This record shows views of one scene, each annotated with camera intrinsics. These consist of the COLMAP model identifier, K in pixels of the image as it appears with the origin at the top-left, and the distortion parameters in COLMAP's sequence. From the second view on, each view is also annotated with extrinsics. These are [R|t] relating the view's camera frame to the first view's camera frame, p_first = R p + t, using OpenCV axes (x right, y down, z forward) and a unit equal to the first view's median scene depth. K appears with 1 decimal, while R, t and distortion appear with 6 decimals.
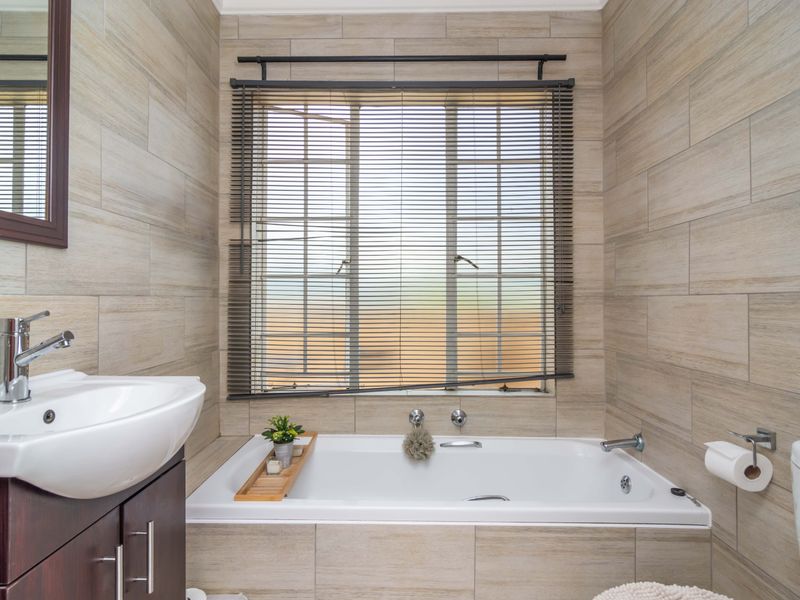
lens RADIAL K [[424.1, 0, 400.0], [0, 424.1, 300.0], [0, 0, 1]] dist [-0.000982, -0.000349]
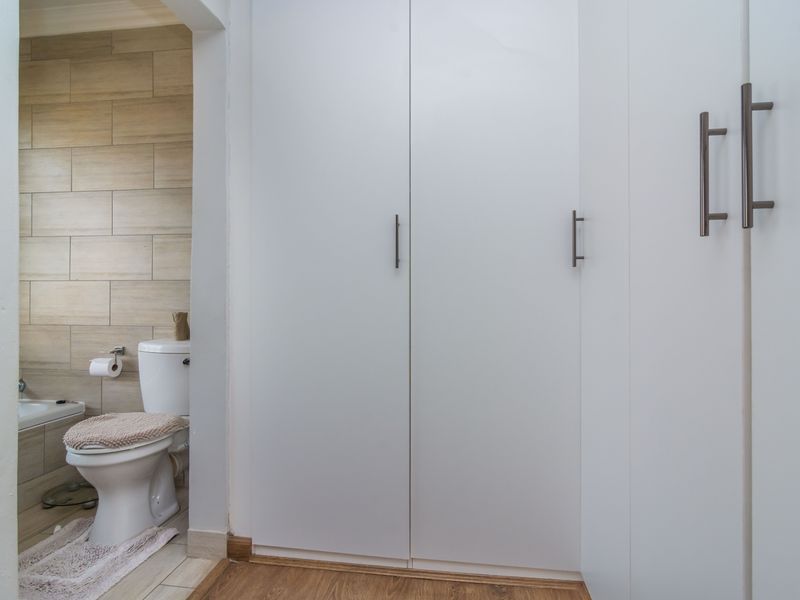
lens RADIAL K [[455.1, 0, 400.0], [0, 455.1, 300.0], [0, 0, 1]] dist [0.001615, 0.000909]
pose [[0.130558, 0.001443, 0.991440, -0.961899], [-0.010003, 0.999950, -0.000138, 0.053964], [-0.991390, -0.009900, 0.130566, -0.540048]]
